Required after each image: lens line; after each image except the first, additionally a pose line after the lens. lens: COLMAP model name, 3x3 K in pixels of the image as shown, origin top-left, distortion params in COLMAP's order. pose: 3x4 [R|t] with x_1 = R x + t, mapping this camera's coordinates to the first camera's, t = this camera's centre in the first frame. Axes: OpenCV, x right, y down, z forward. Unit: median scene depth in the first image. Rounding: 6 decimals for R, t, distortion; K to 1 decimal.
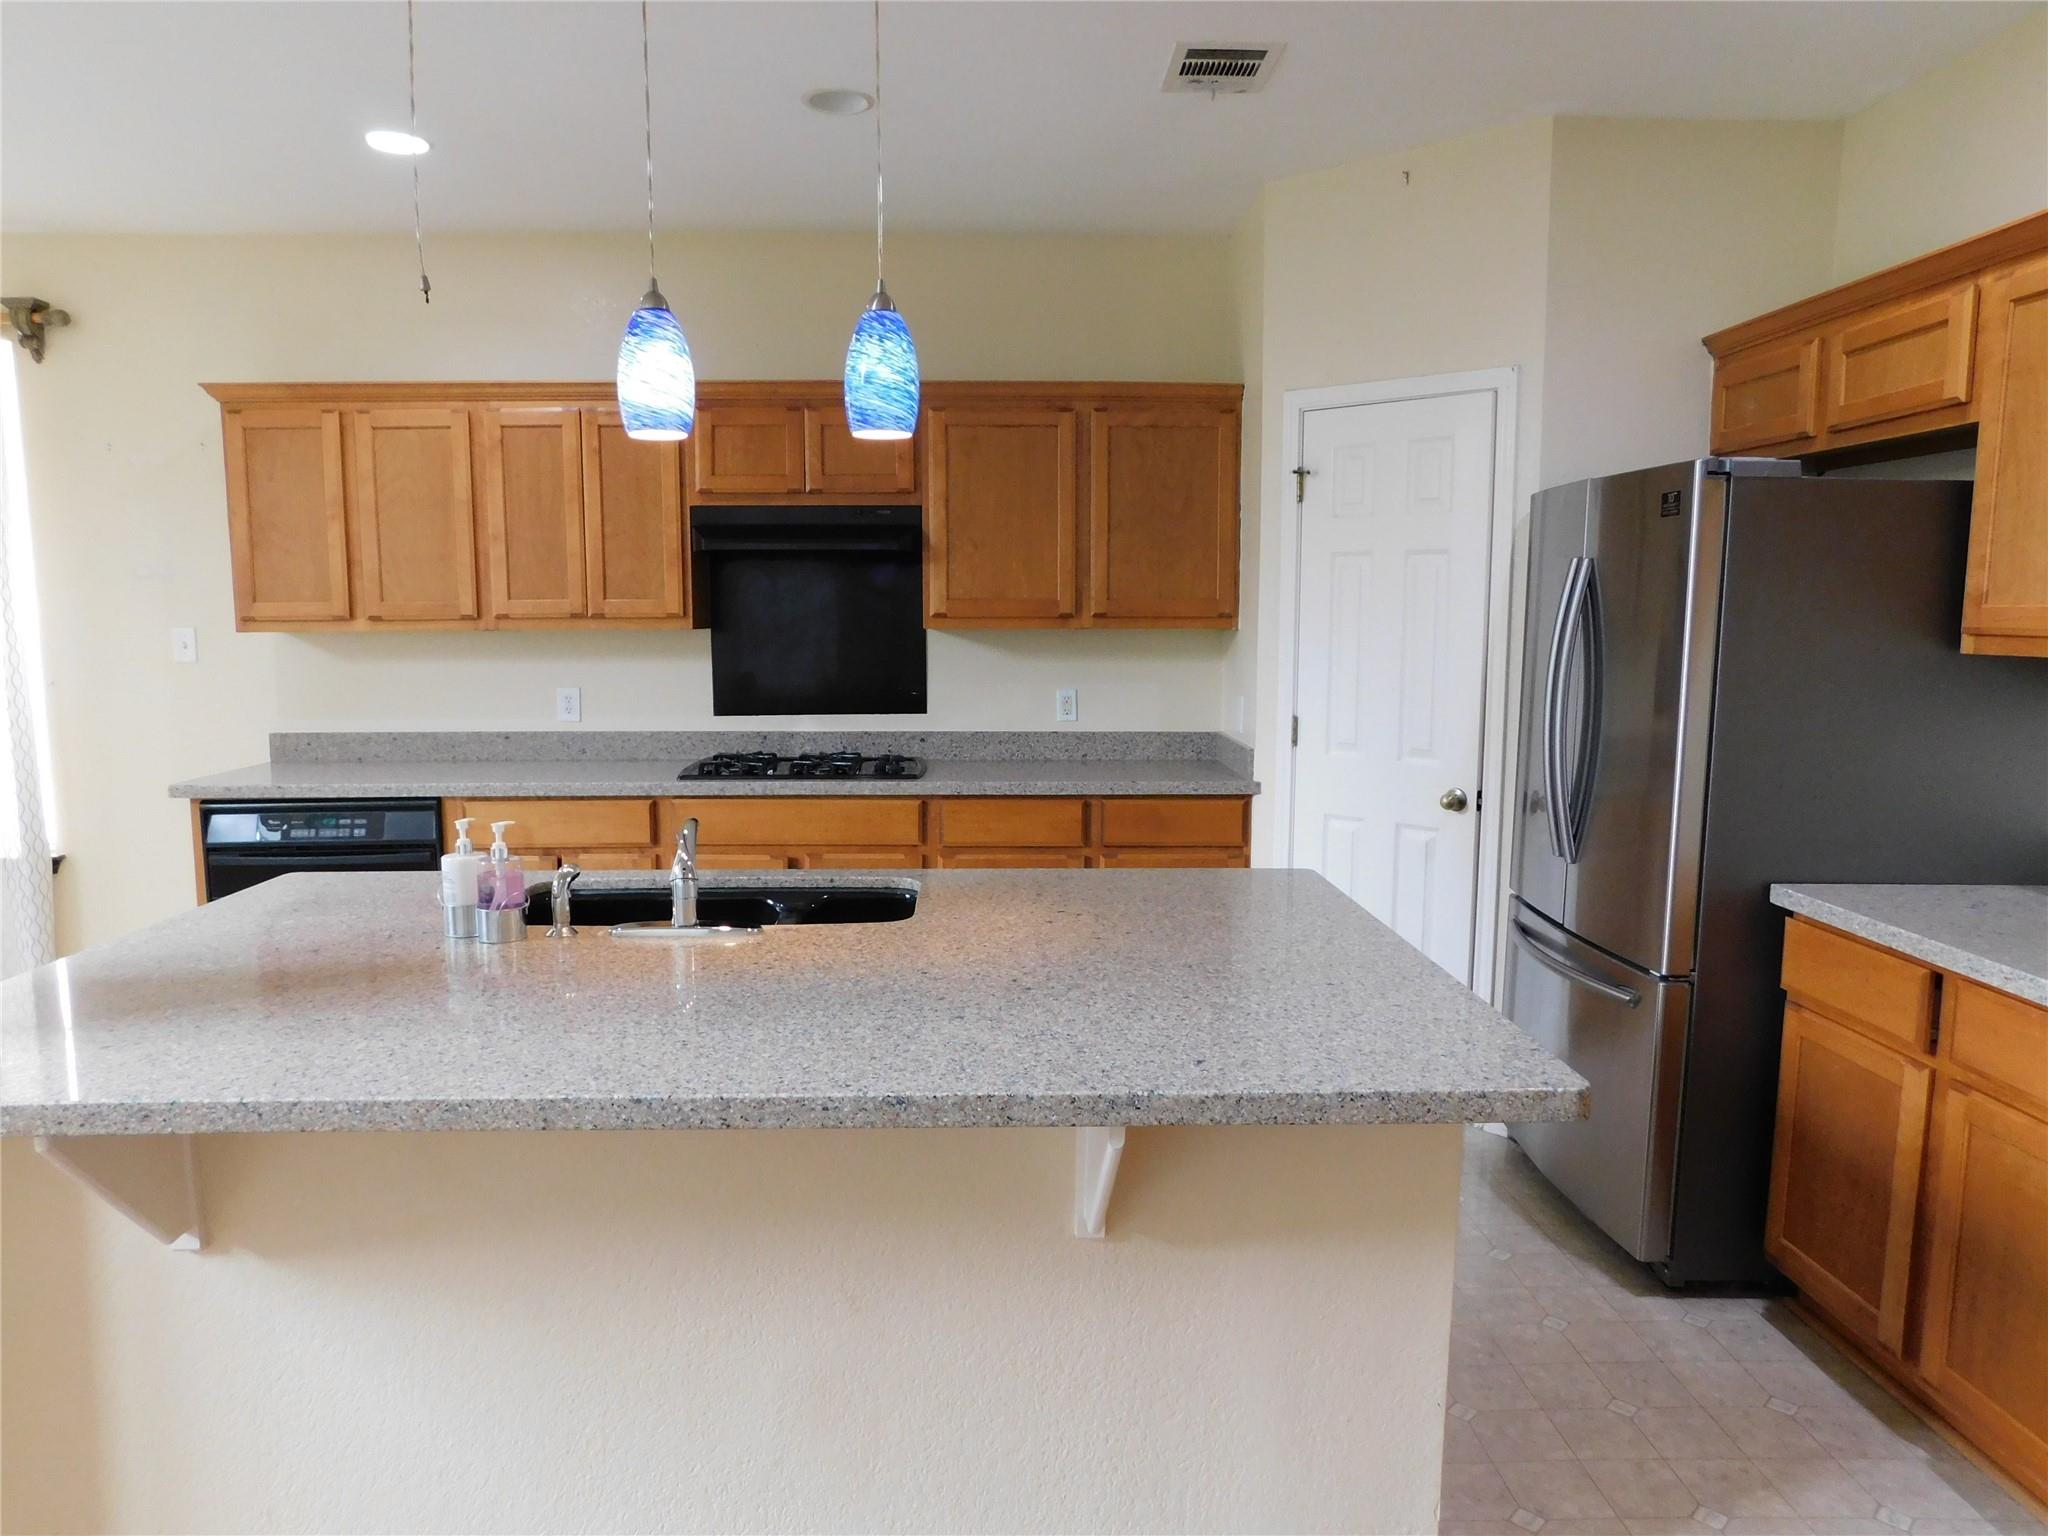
lens RADIAL K [[1372.5, 0, 1024.0], [0, 1372.5, 768.0], [0, 0, 1]] dist [-0.068061, 0.050099]
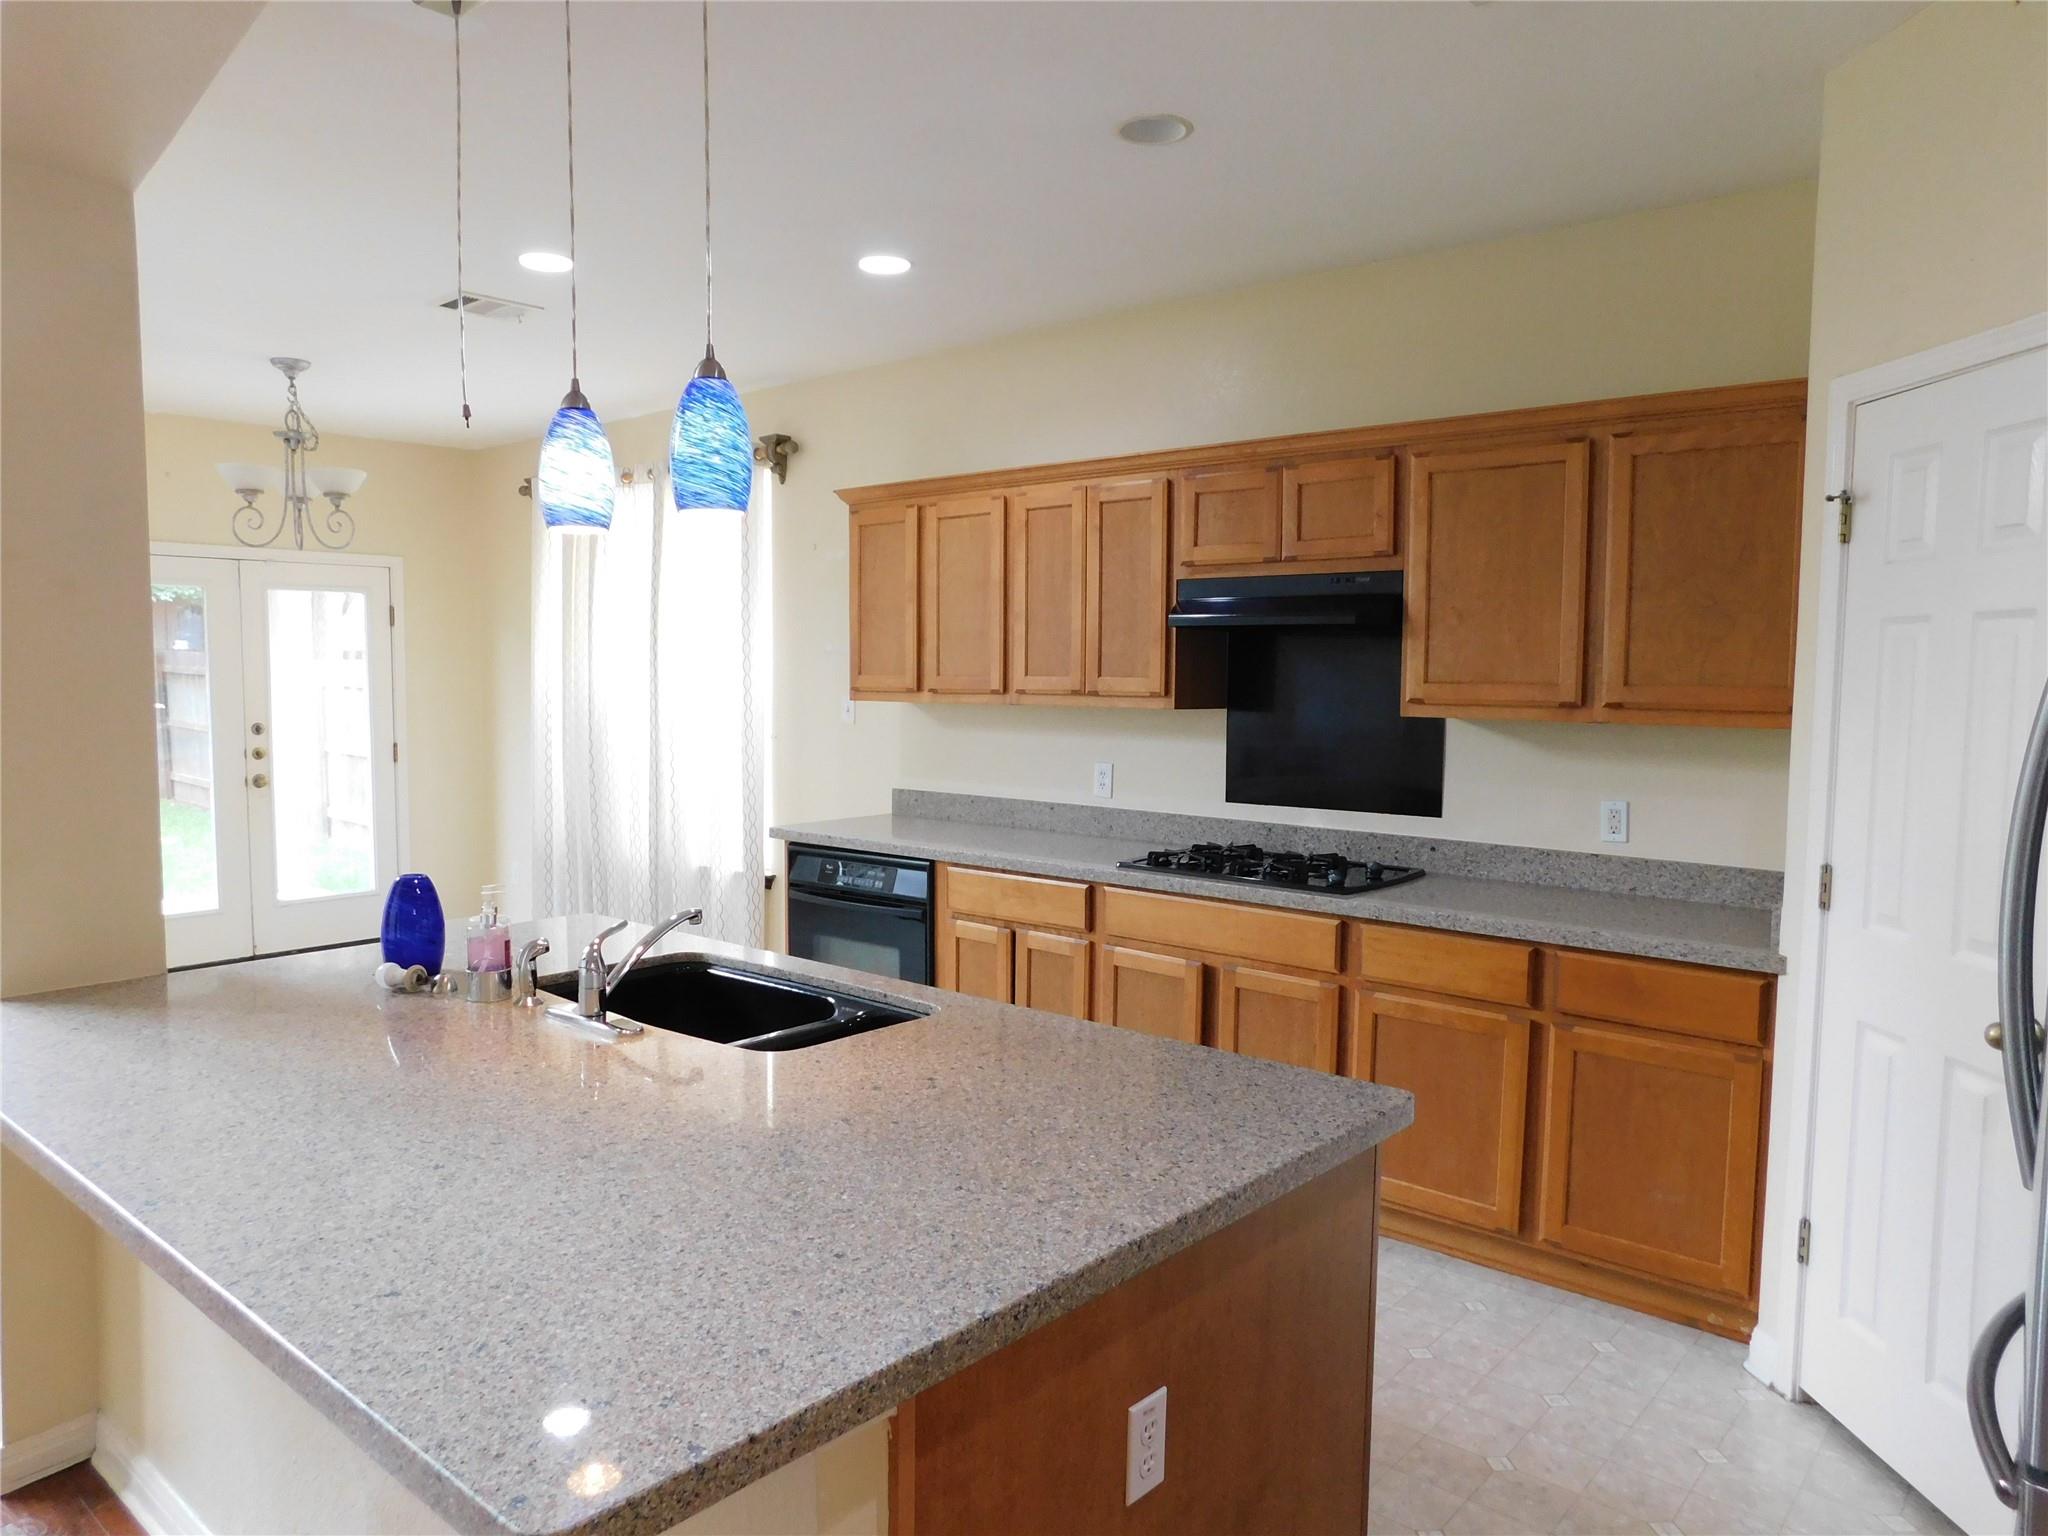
lens RADIAL K [[1372.5, 0, 1024.0], [0, 1372.5, 768.0], [0, 0, 1]] dist [-0.068061, 0.050099]
pose [[0.730744, 0.054468, -0.680475, 0.333496], [-0.086651, 0.996150, -0.013317, -0.039930], [0.677130, 0.068695, 0.732650, 0.240386]]
